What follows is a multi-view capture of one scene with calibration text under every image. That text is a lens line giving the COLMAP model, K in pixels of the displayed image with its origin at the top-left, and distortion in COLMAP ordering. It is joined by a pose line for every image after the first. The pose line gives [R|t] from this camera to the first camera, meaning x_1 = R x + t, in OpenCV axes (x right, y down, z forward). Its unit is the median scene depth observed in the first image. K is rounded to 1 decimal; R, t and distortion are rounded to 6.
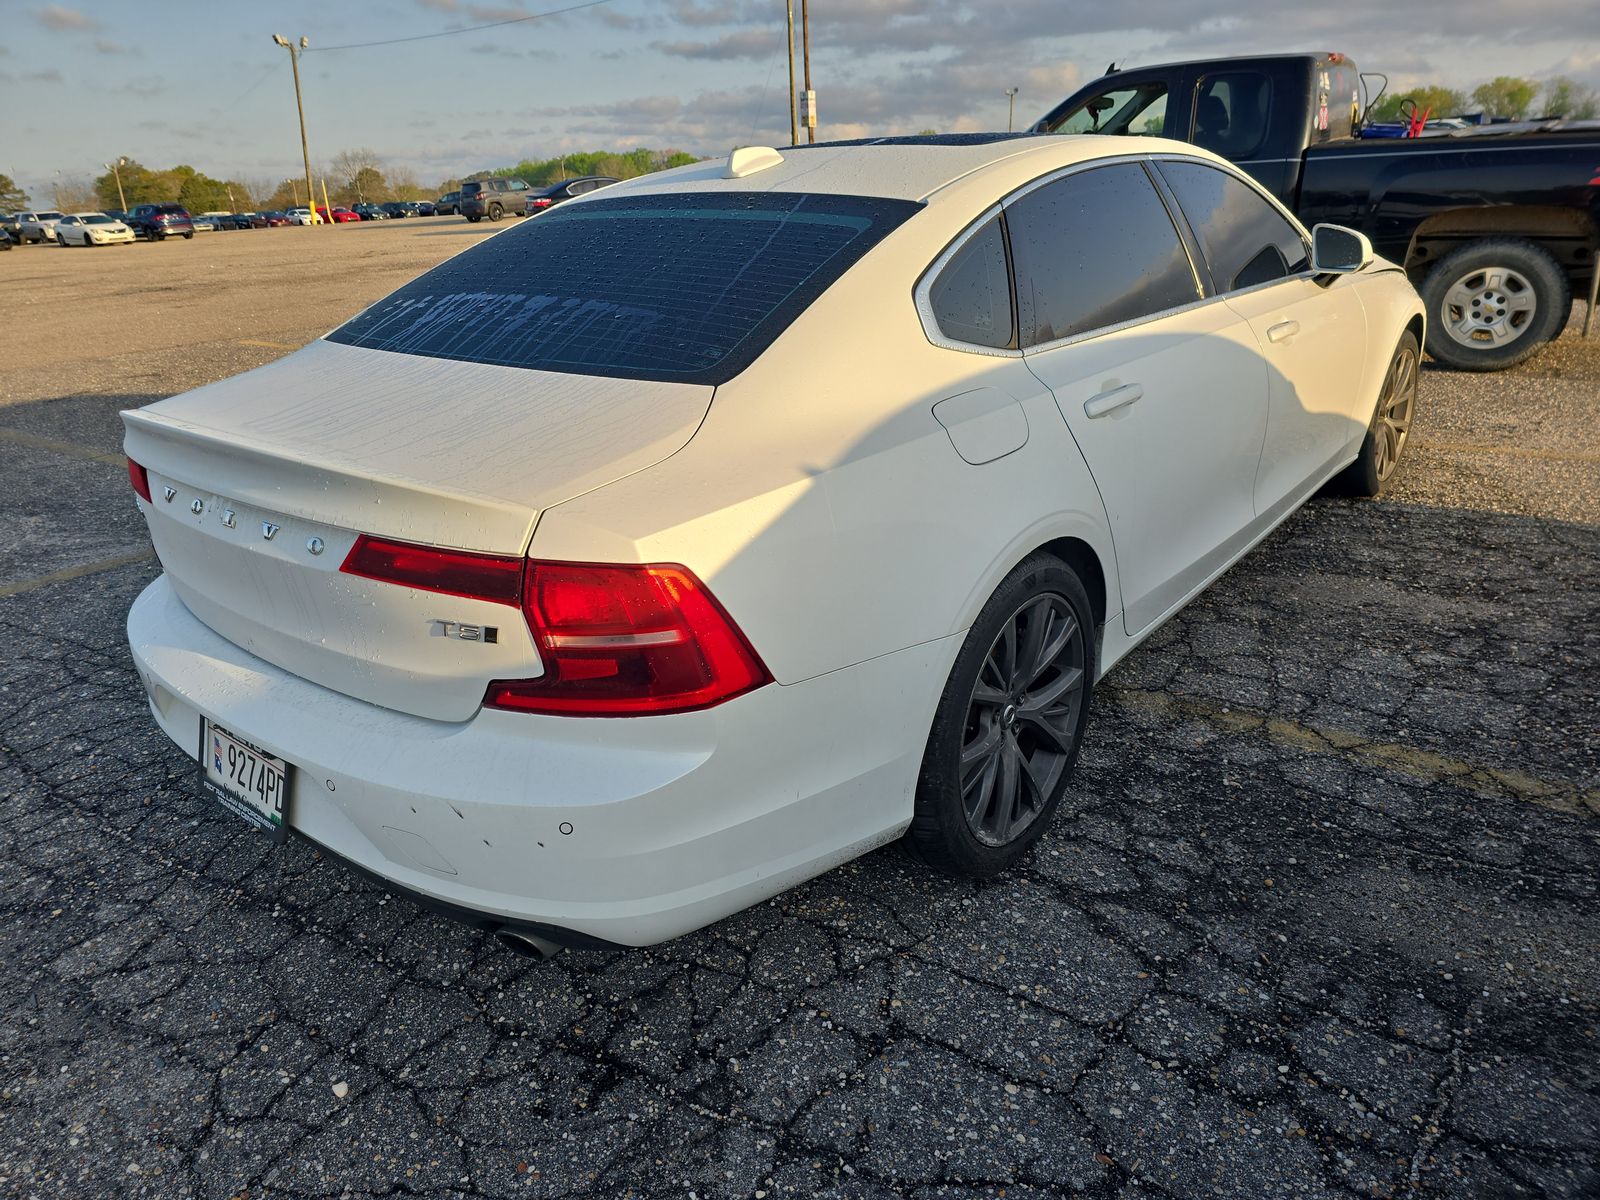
lens RADIAL K [[1095.9, 0, 781.6], [0, 1095.9, 548.8], [0, 0, 1]] dist [0.049229, -0.055370]
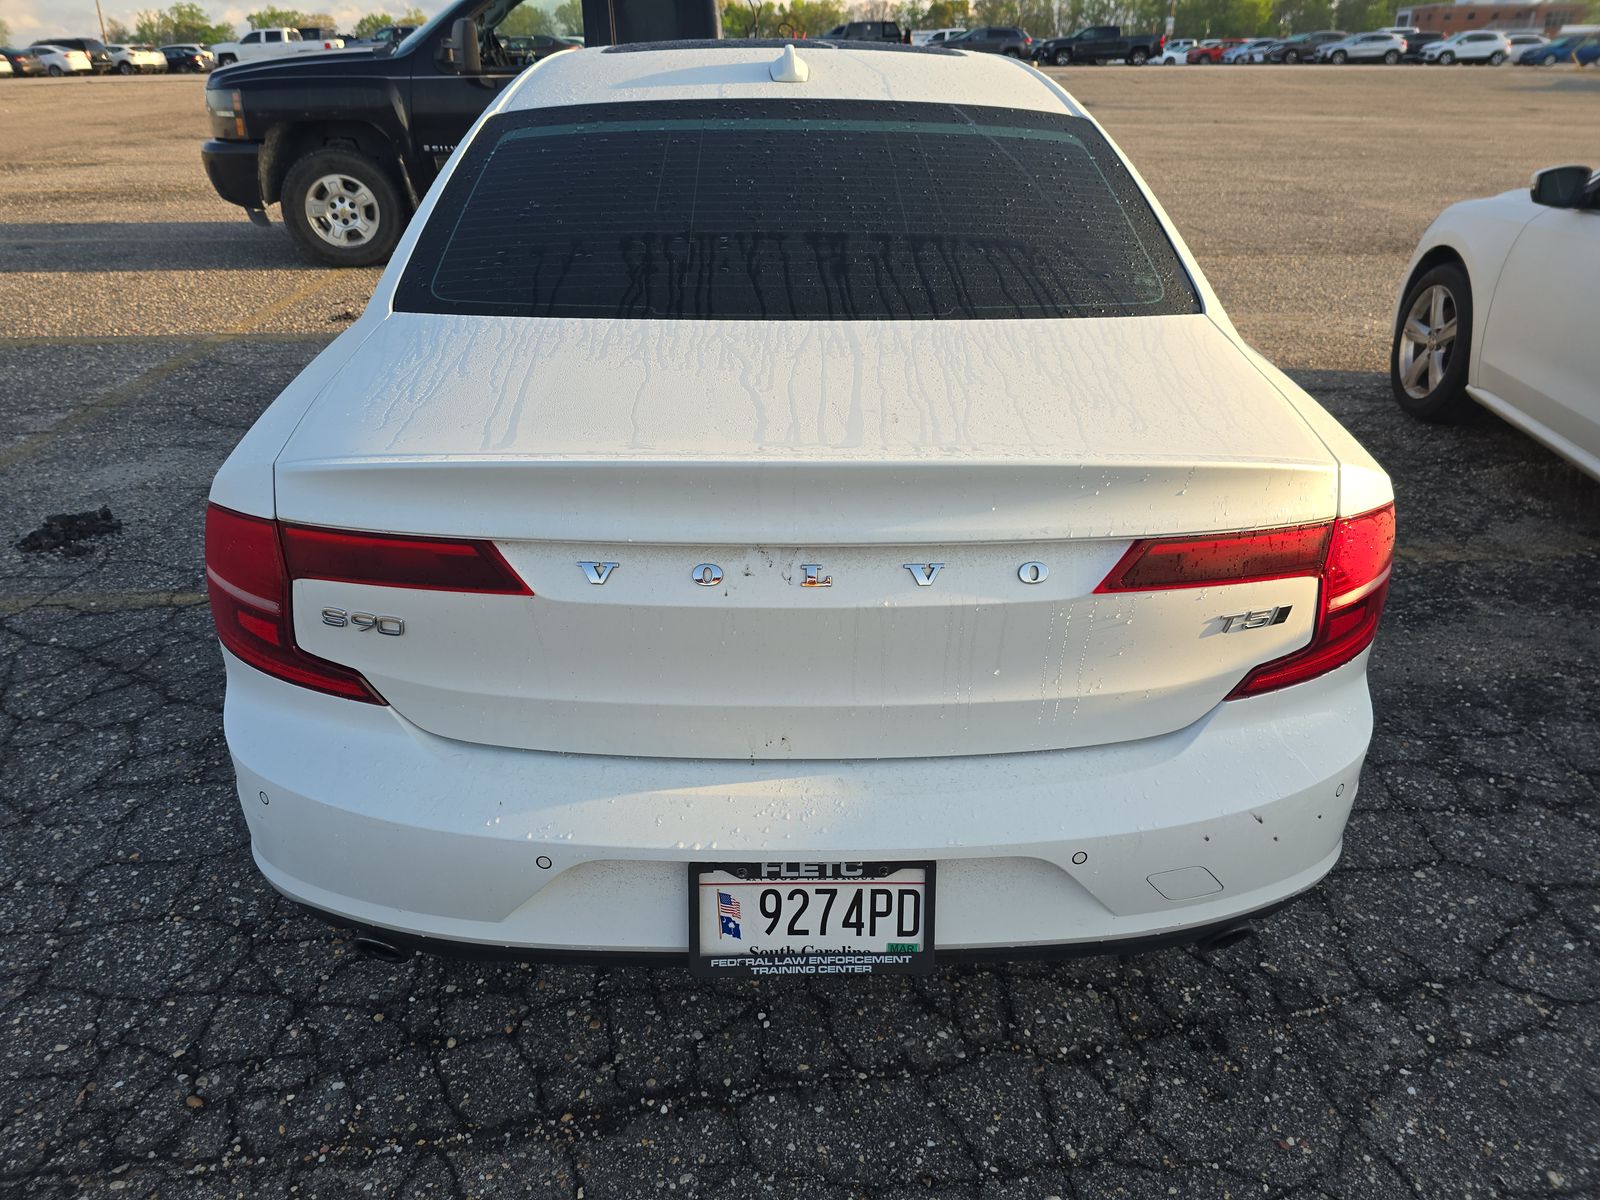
lens RADIAL K [[1095.9, 0, 781.6], [0, 1095.9, 548.8], [0, 0, 1]] dist [0.049229, -0.055370]
pose [[0.755034, -0.223516, 0.616412, -0.939672], [0.176391, 0.974687, 0.137370, -0.143212], [-0.631514, 0.005011, 0.775348, 0.471317]]
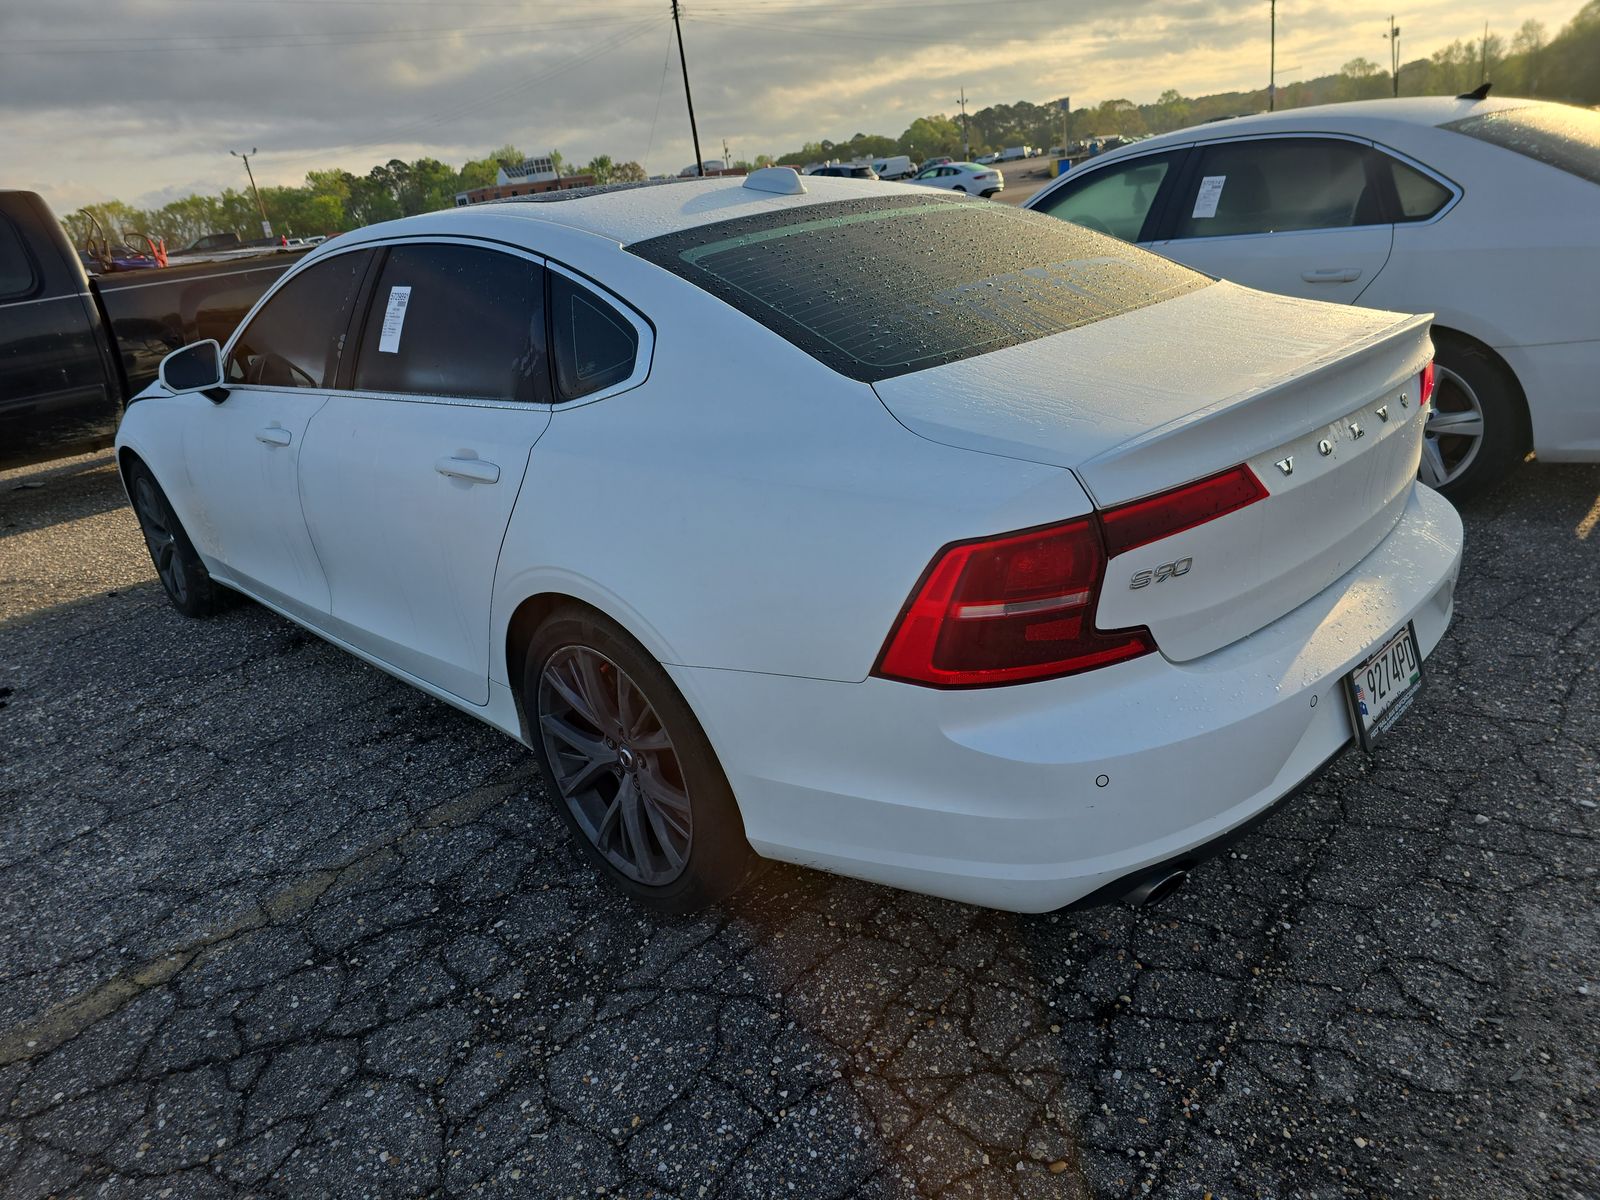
lens RADIAL K [[1095.9, 0, 781.6], [0, 1095.9, 548.8], [0, 0, 1]] dist [0.049229, -0.055370]
pose [[0.118683, -0.275047, 0.954077, -1.573534], [0.427610, 0.881358, 0.200890, -0.365582], [-0.896138, 0.384131, 0.222216, 1.289729]]
